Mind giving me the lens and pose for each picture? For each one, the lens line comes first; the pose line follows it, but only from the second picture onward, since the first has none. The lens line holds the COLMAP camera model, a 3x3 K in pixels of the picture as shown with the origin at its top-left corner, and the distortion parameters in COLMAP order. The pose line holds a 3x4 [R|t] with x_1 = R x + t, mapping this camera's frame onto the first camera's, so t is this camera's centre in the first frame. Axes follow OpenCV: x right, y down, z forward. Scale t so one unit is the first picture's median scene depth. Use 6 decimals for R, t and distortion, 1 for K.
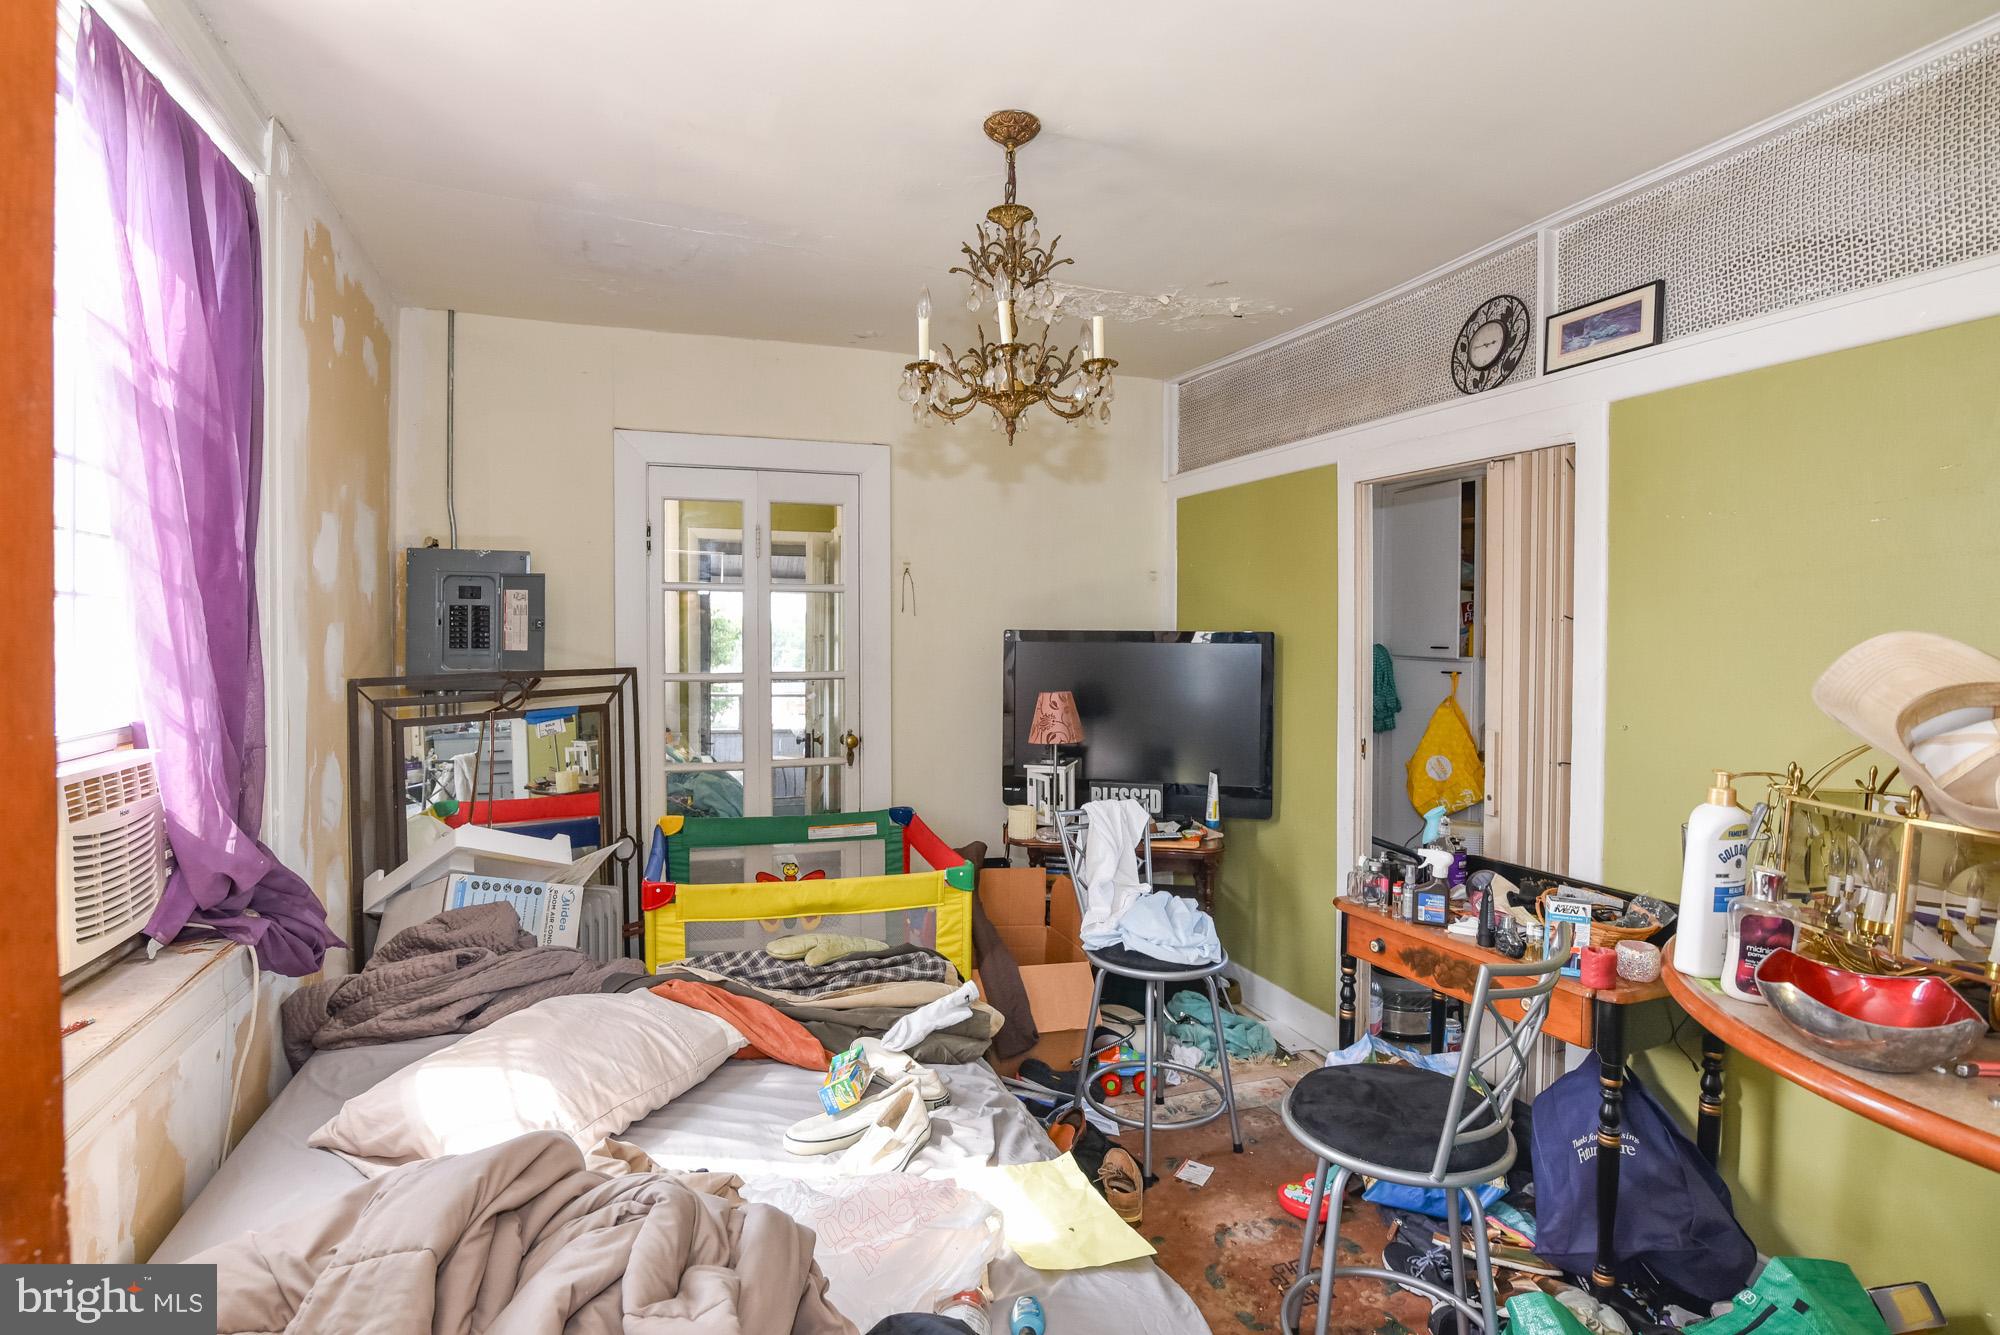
lens RADIAL K [[1066.8, 0, 1000.0], [0, 1066.8, 667.5], [0, 0, 1]] dist [0.028543, -0.000257]
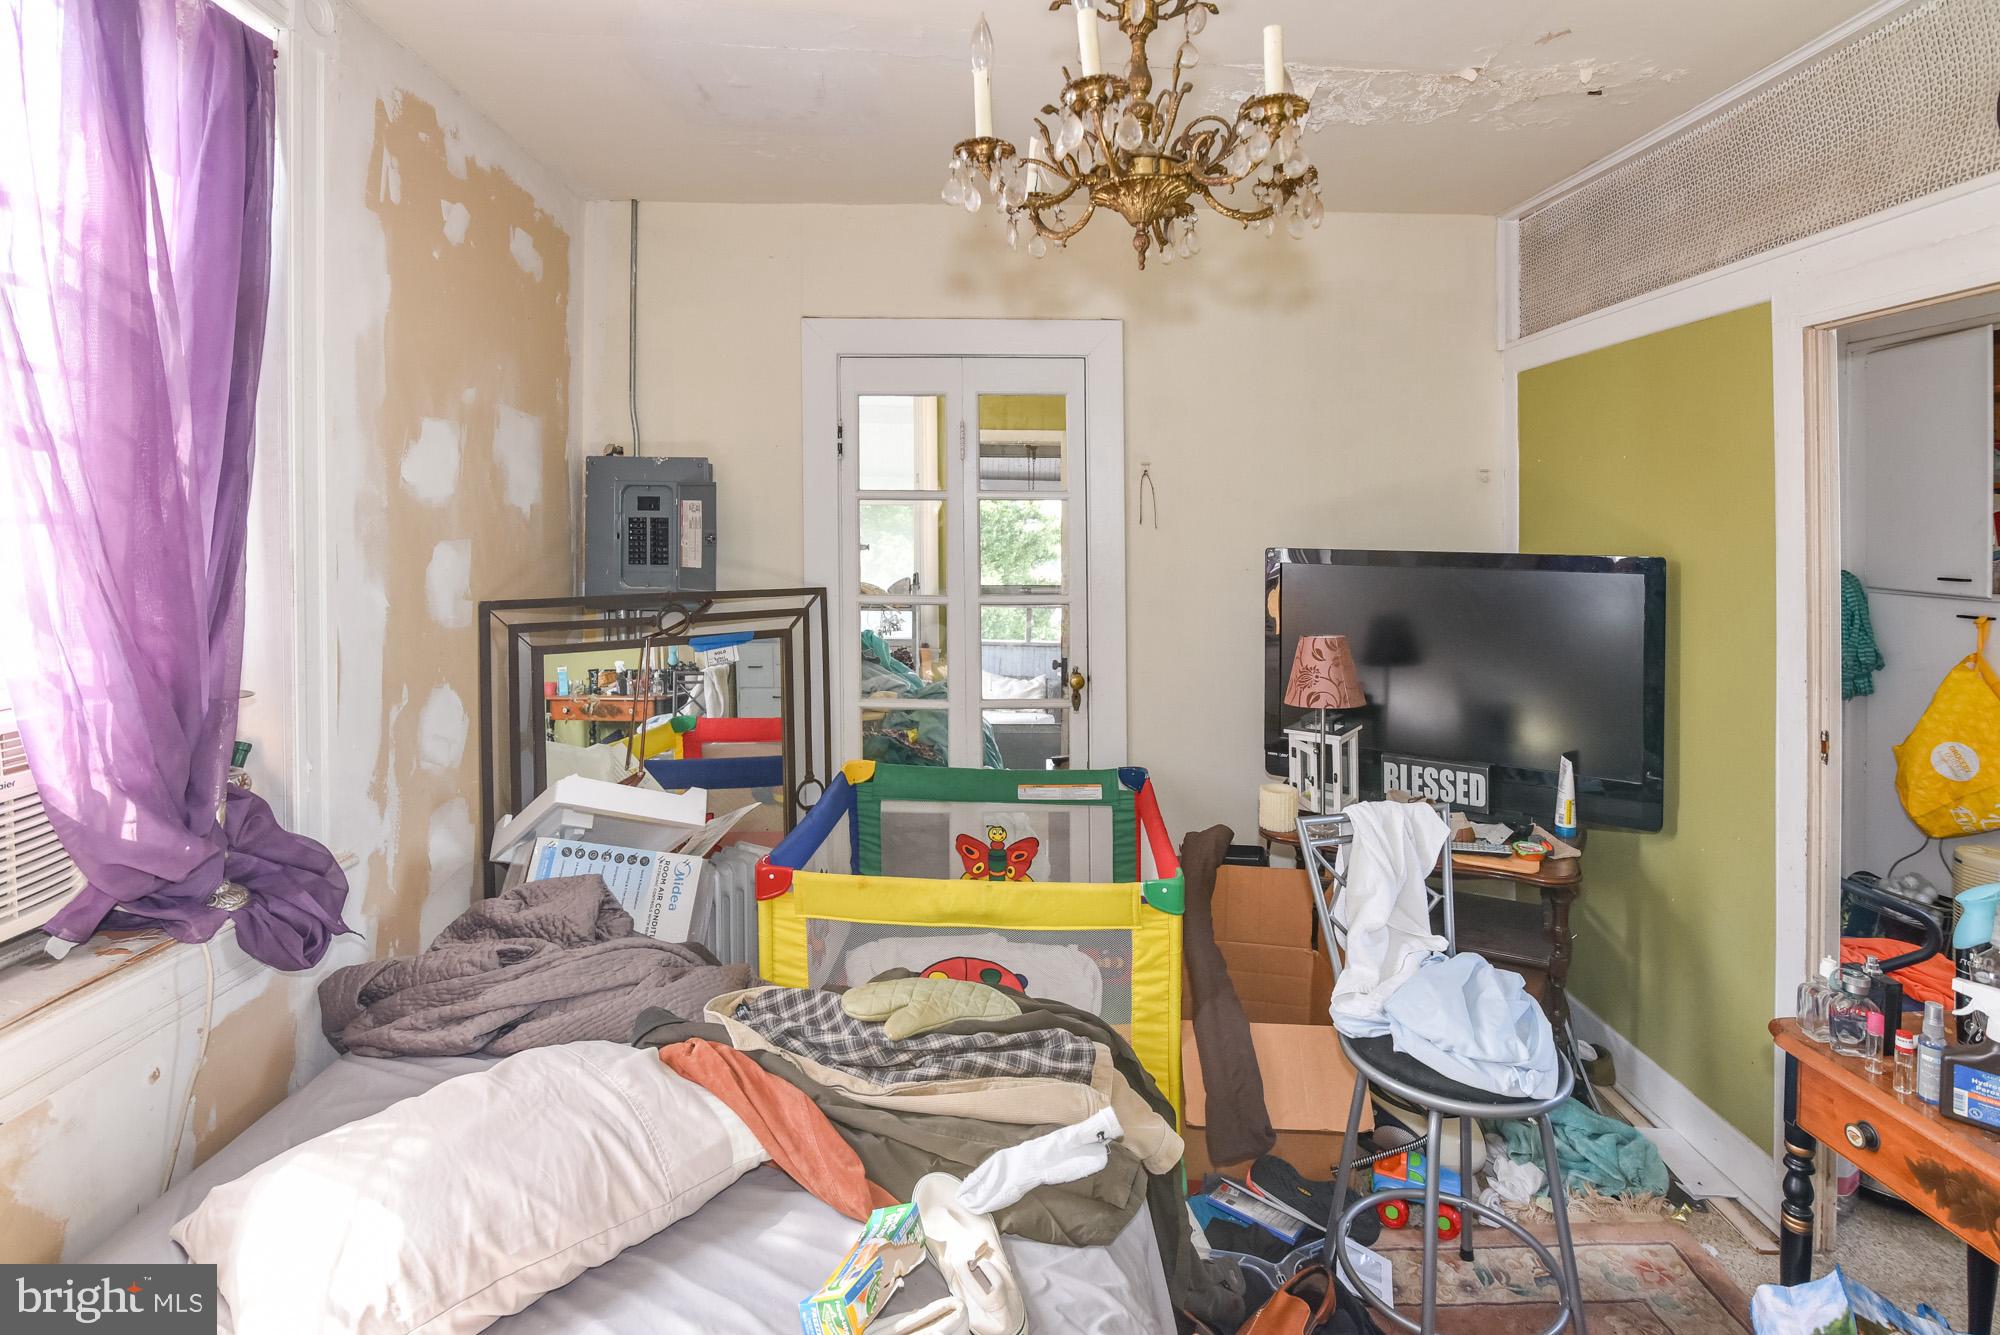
lens RADIAL K [[1054.0, 0, 996.1], [0, 1054.0, 527.8], [0, 0, 1]] dist [-0.004403, -0.001231]
pose [[0.945504, 0.004705, -0.325577, 0.084633], [-0.017269, 0.999213, -0.035709, -0.024078], [0.325153, 0.039385, 0.944841, 0.269615]]
